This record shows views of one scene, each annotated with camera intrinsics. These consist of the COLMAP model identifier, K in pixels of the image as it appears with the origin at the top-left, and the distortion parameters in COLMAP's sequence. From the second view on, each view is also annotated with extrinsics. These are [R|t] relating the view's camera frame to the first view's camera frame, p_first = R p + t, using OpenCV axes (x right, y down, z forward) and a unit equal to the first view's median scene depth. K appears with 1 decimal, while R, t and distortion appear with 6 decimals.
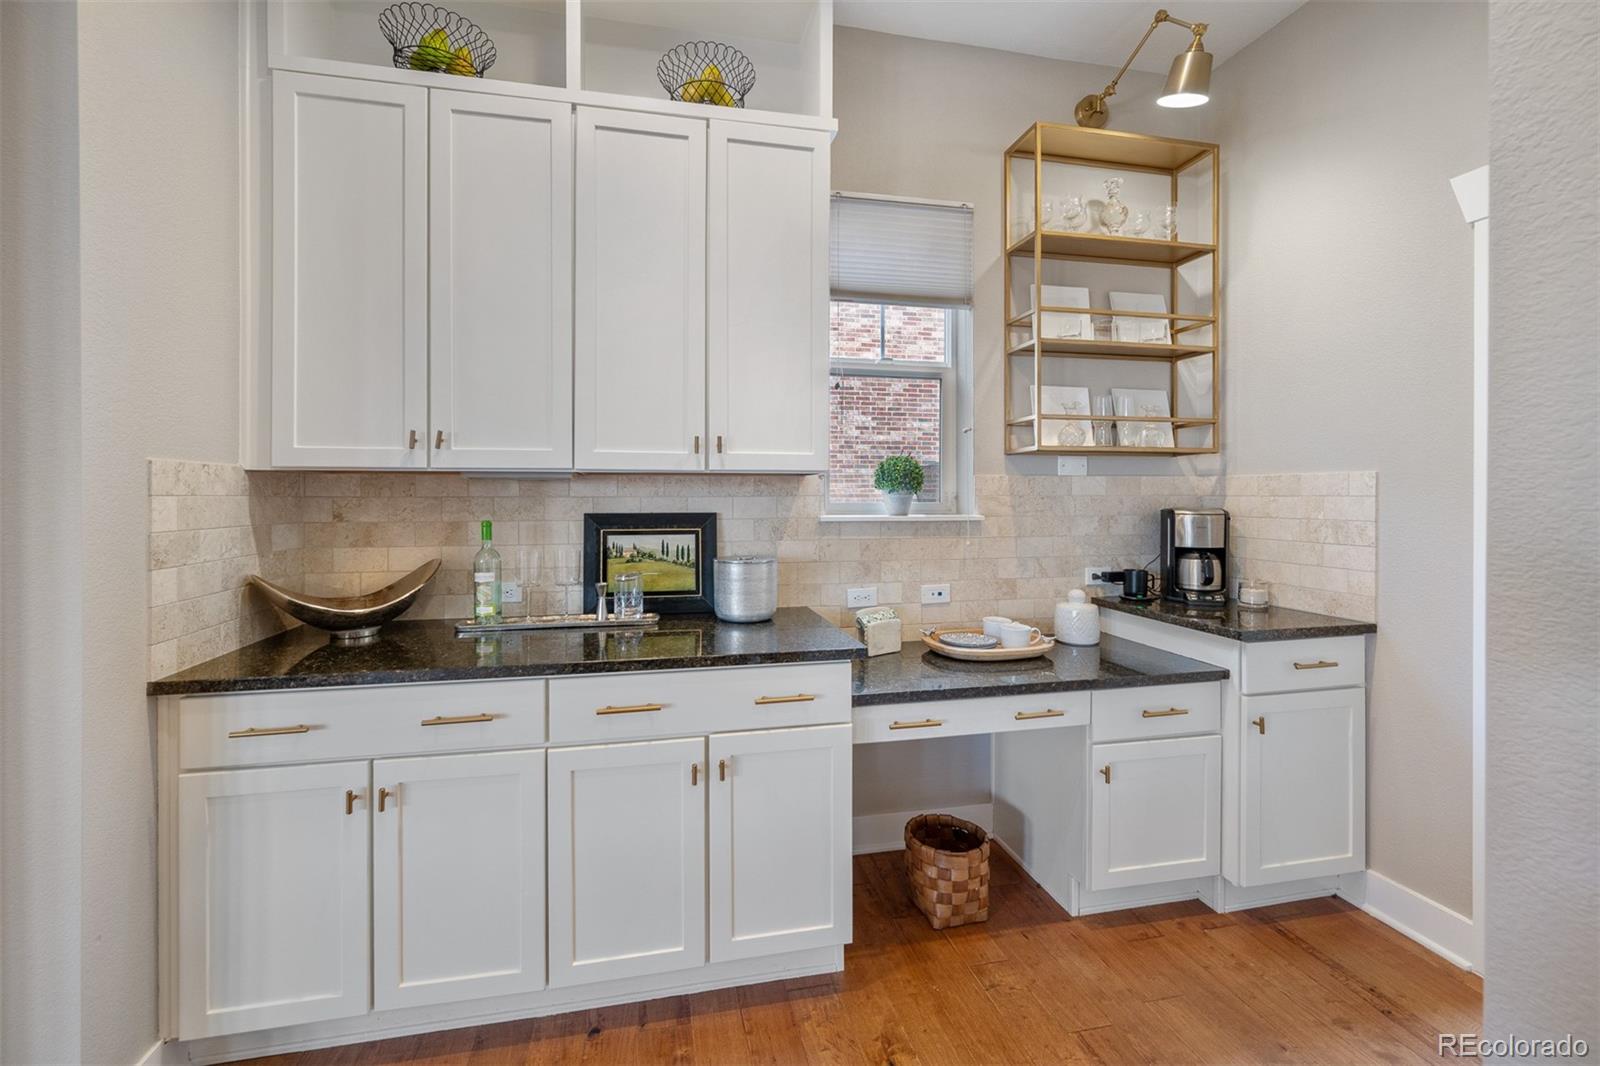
lens RADIAL K [[658.6, 0, 749.8], [0, 658.6, 498.0], [0, 0, 1]] dist [0.000383, 0.000437]
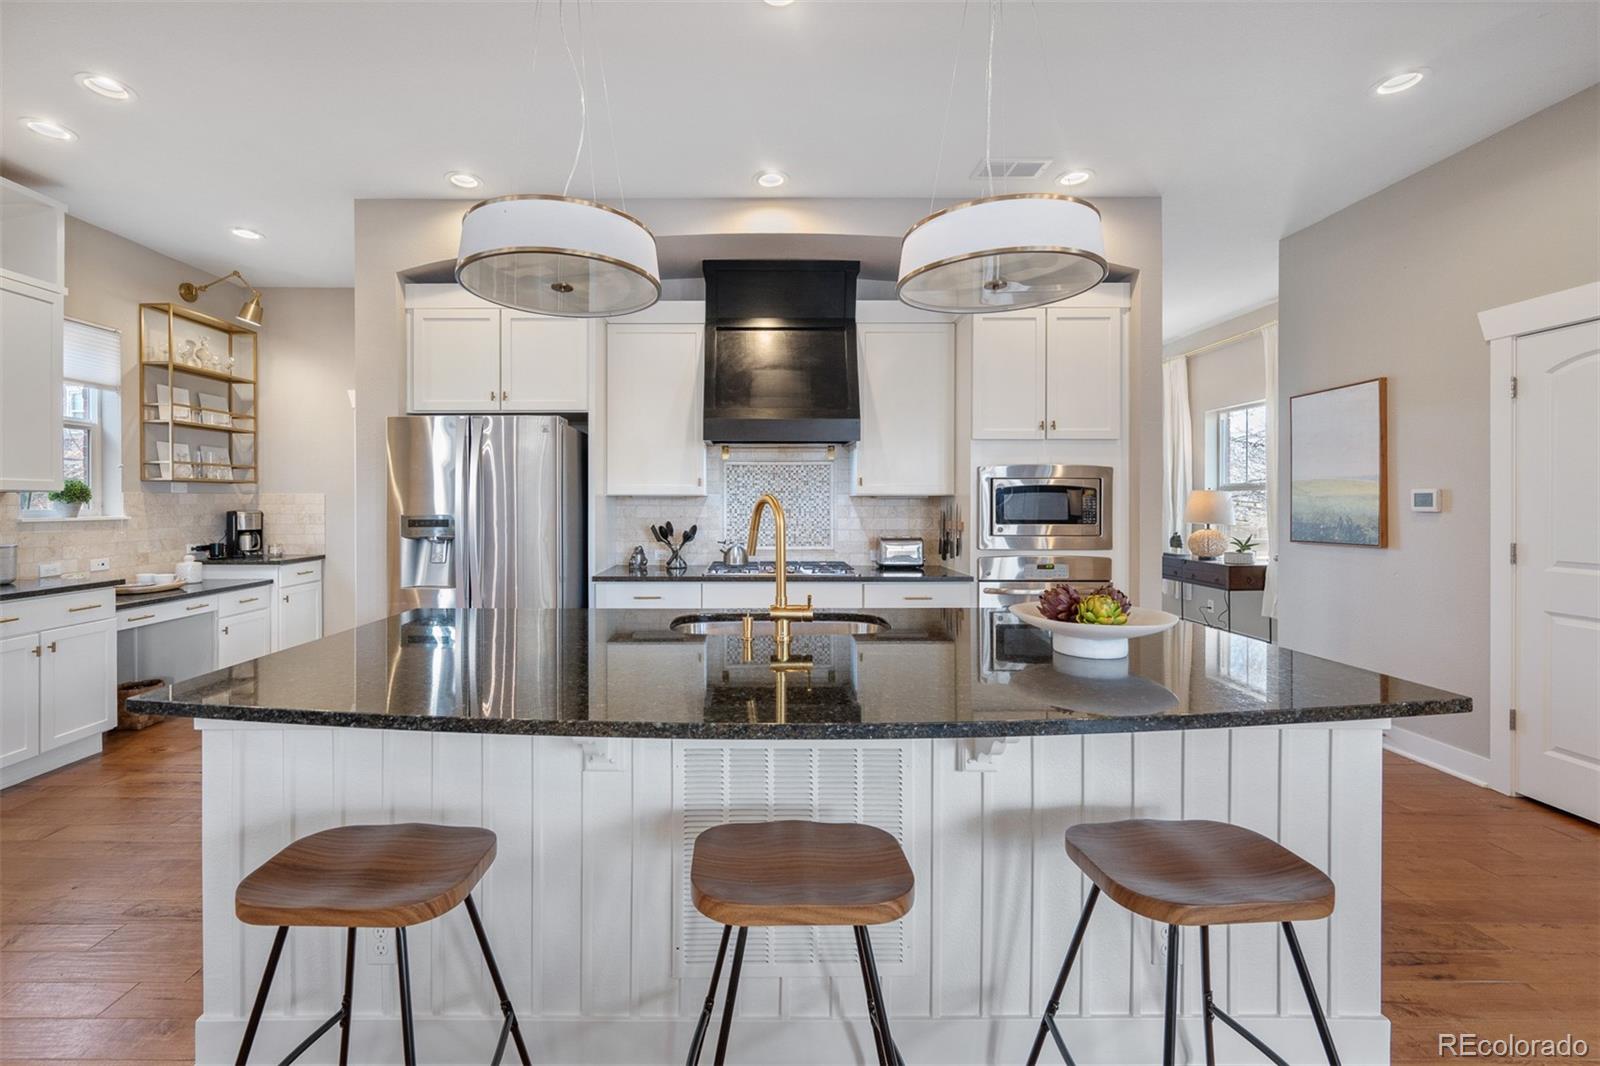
lens RADIAL K [[658.6, 0, 751.8], [0, 658.6, 501.1], [0, 0, 1]] dist [0.000383, 0.000437]
pose [[0.189081, -0.000299, 0.981961, -1.009199], [0.007437, 0.999972, -0.001128, 0.000269], [-0.981933, 0.007516, 0.189078, -0.898307]]
